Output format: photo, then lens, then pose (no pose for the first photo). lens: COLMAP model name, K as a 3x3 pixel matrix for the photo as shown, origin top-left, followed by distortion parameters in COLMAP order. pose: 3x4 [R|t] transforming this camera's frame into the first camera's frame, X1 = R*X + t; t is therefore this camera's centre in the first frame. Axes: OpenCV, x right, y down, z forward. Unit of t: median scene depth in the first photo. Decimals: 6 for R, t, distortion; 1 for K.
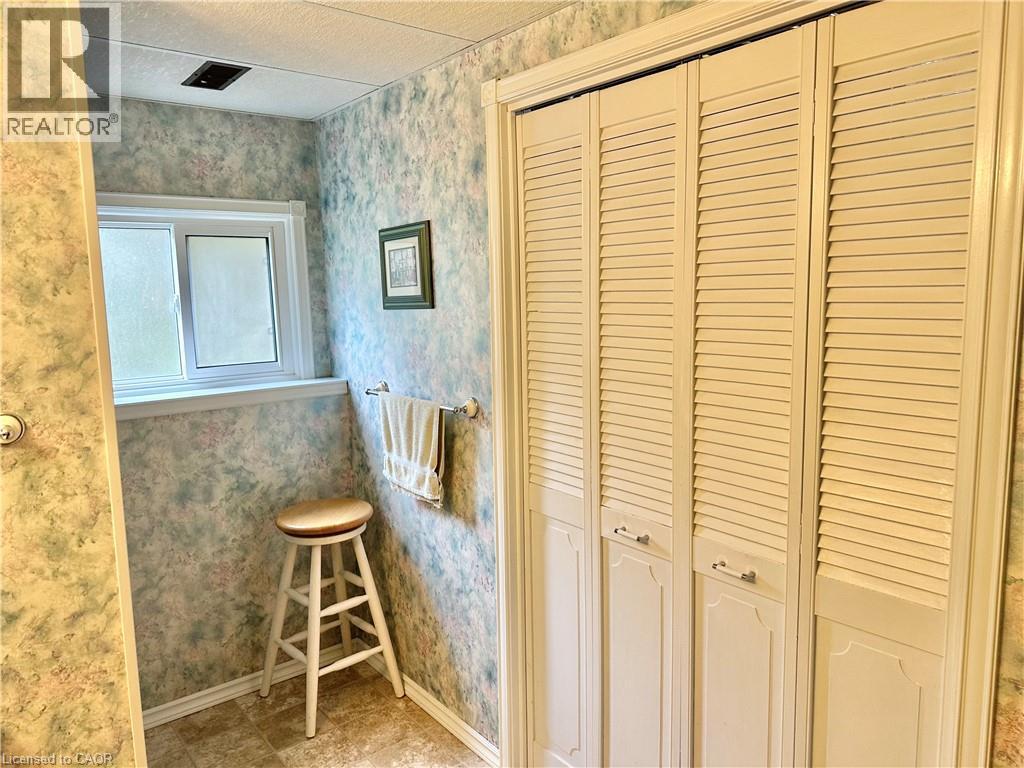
lens RADIAL K [[725.2, 0, 512.6], [0, 725.2, 385.1], [0, 0, 1]] dist [-0.001604, -0.004996]
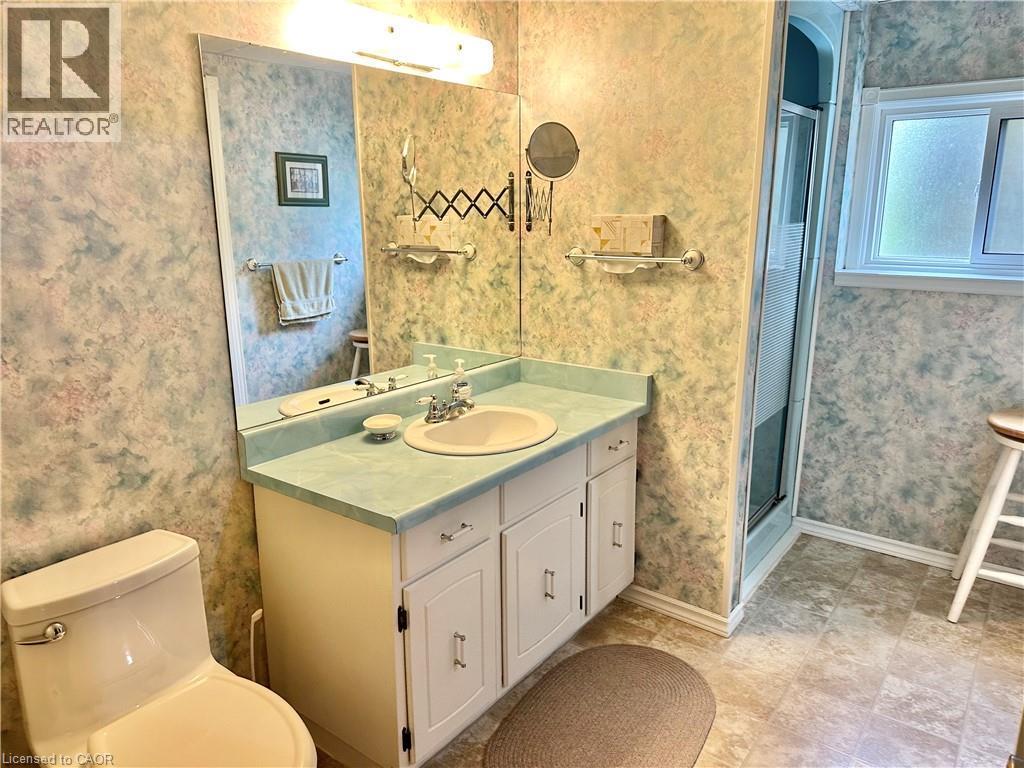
lens RADIAL K [[725.2, 0, 512.4], [0, 725.2, 383.3], [0, 0, 1]] dist [-0.001604, -0.004996]
pose [[0.254663, 0.254594, -0.932914, 0.425532], [-0.128120, 0.965100, 0.228404, 0.005551], [0.958505, 0.061359, 0.278393, 0.095036]]
